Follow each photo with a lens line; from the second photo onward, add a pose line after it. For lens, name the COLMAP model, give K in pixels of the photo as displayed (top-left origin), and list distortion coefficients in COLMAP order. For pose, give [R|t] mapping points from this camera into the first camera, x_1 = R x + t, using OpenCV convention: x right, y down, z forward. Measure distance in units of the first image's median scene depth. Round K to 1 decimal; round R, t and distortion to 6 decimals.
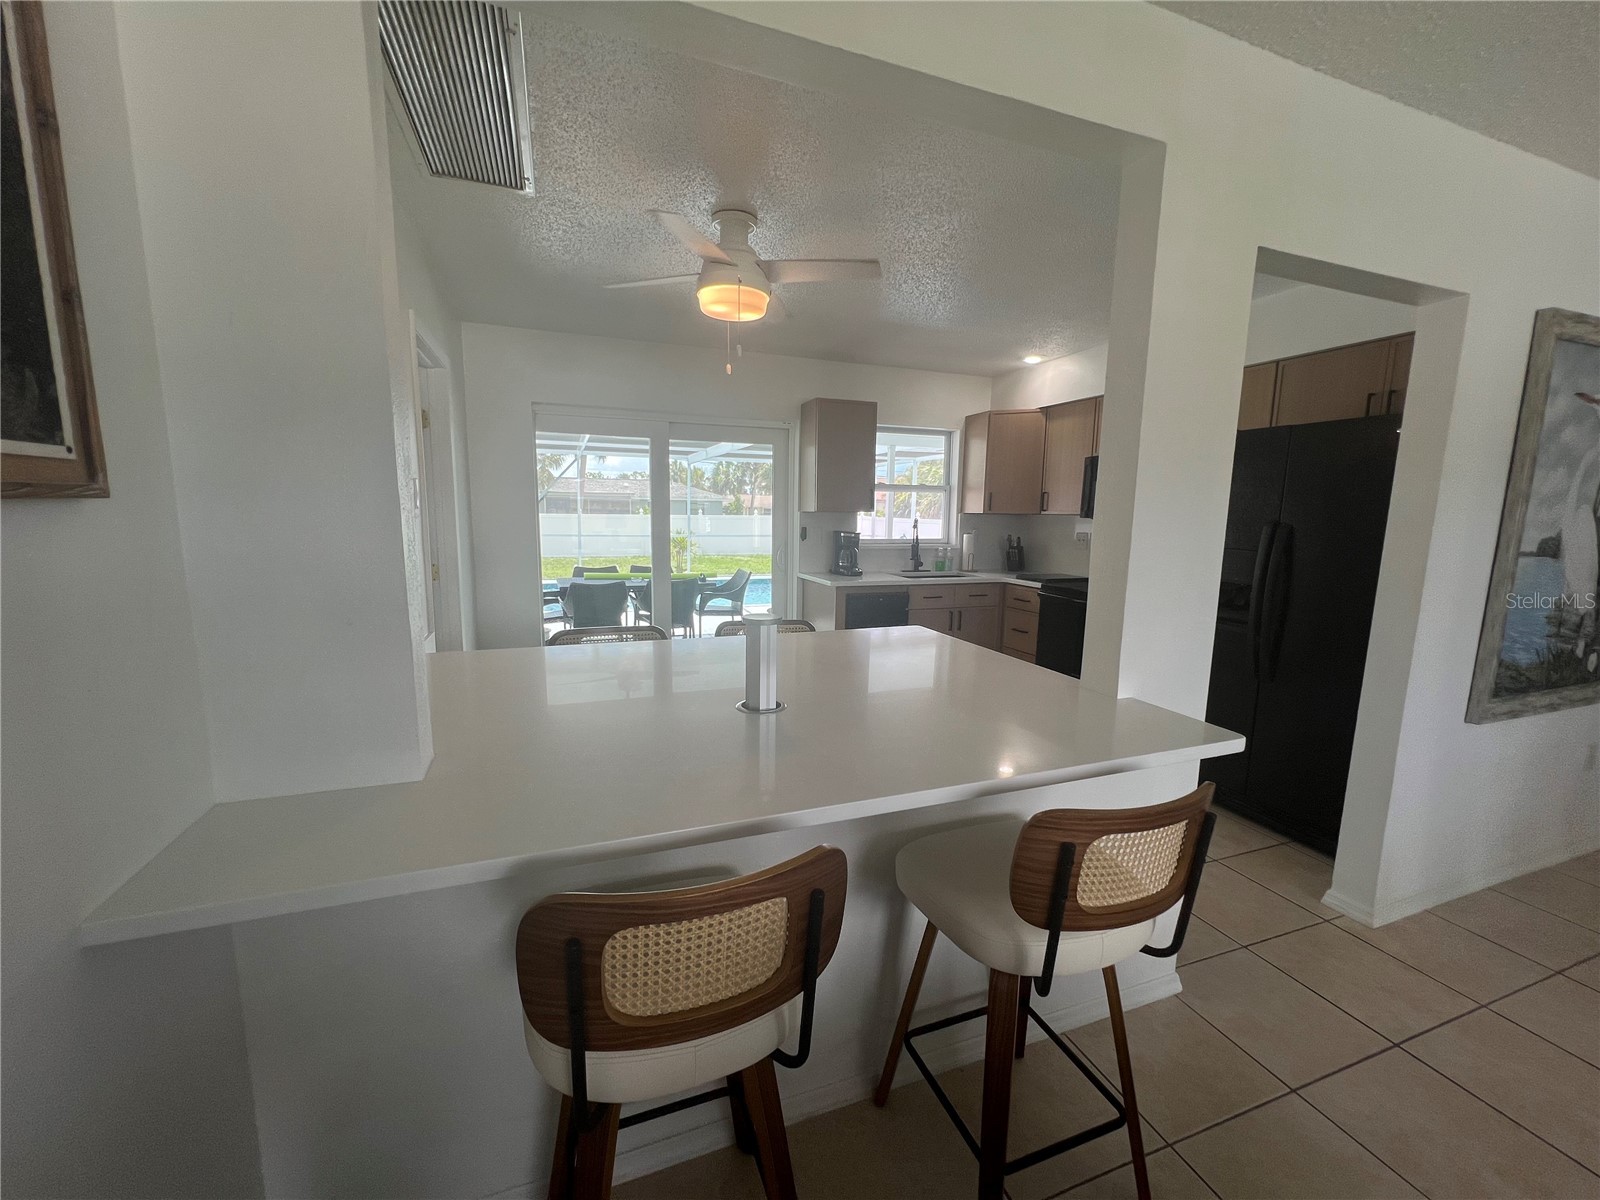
lens RADIAL K [[638.6, 0, 797.1], [0, 638.6, 606.0], [0, 0, 1]] dist [-0.000022, 0.000057]
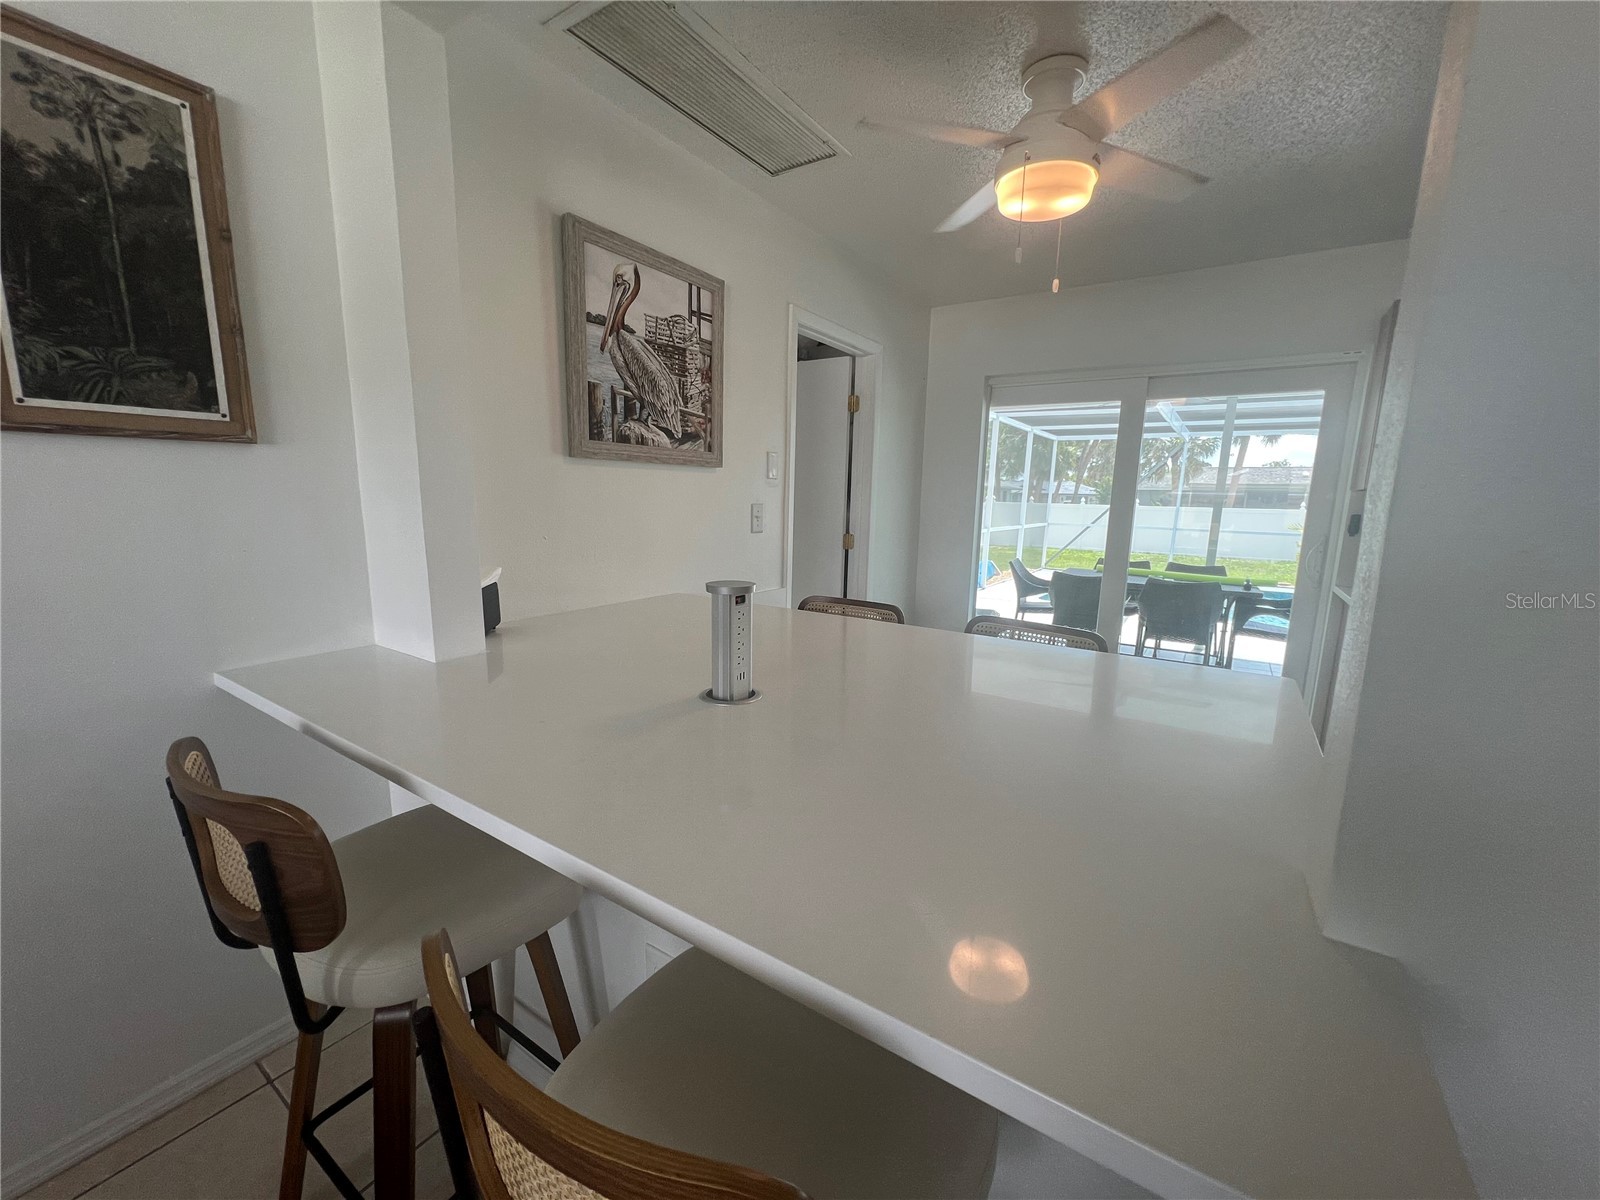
lens RADIAL K [[639.1, 0, 799.0], [0, 639.1, 604.2], [0, 0, 1]] dist [-0.001513, 0.000123]
pose [[0.587990, 0.136576, -0.797254, 0.202193], [-0.131918, 0.988637, 0.072070, -0.008745], [0.798038, 0.062796, 0.599326, 0.184996]]
